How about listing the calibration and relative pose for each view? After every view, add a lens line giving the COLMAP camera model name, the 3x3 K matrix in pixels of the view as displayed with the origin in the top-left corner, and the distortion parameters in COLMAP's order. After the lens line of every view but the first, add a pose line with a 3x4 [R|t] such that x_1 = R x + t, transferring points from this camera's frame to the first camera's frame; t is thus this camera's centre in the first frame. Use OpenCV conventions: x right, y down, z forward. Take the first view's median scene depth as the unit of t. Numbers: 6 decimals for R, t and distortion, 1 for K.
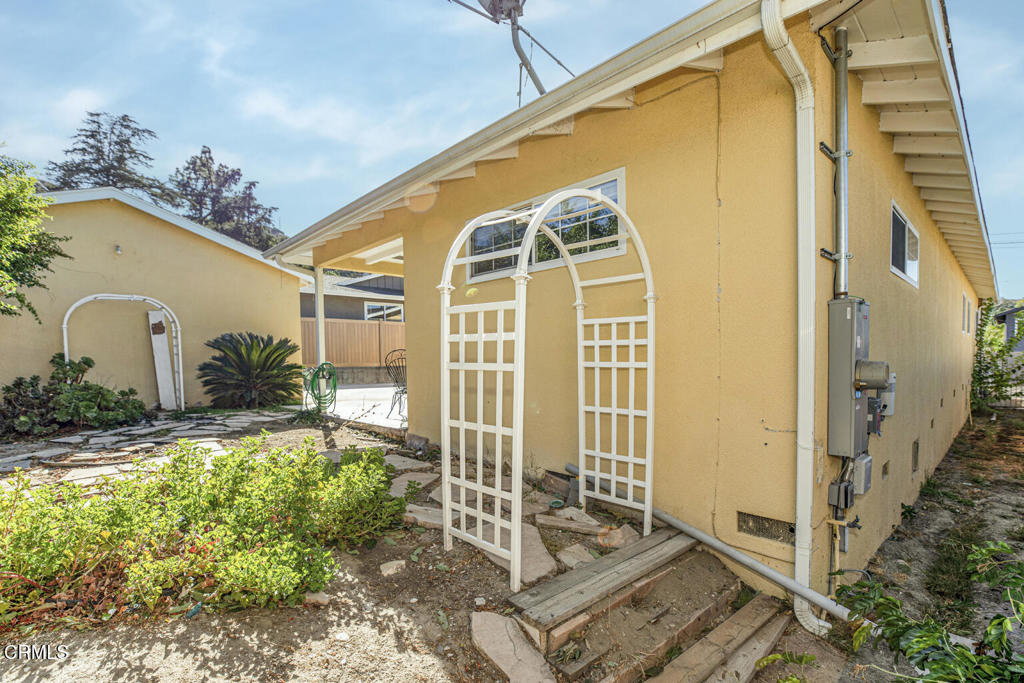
lens RADIAL K [[472.8, 0, 512.8], [0, 472.8, 370.9], [0, 0, 1]] dist [-0.017560, -0.000210]
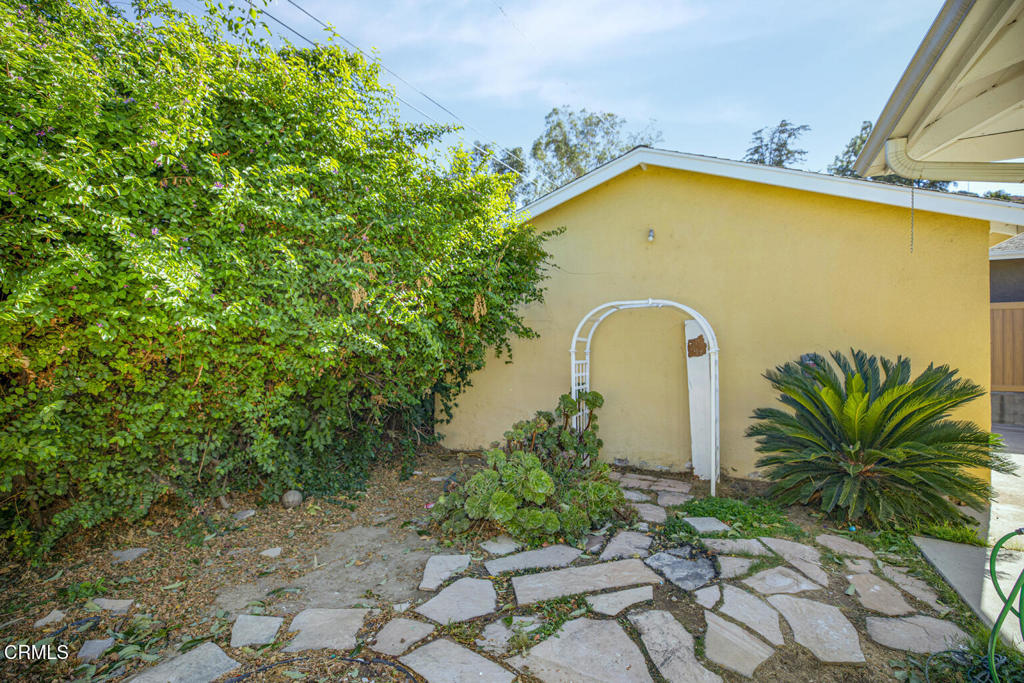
lens RADIAL K [[457.5, 0, 512.0], [0, 457.5, 341.5], [0, 0, 1]] dist [-0.021808, 0.000440]
pose [[0.315130, 0.005455, -0.949033, -0.218060], [-0.038253, 0.999244, -0.006959, -0.073609], [0.948277, 0.038496, 0.315100, 0.496400]]
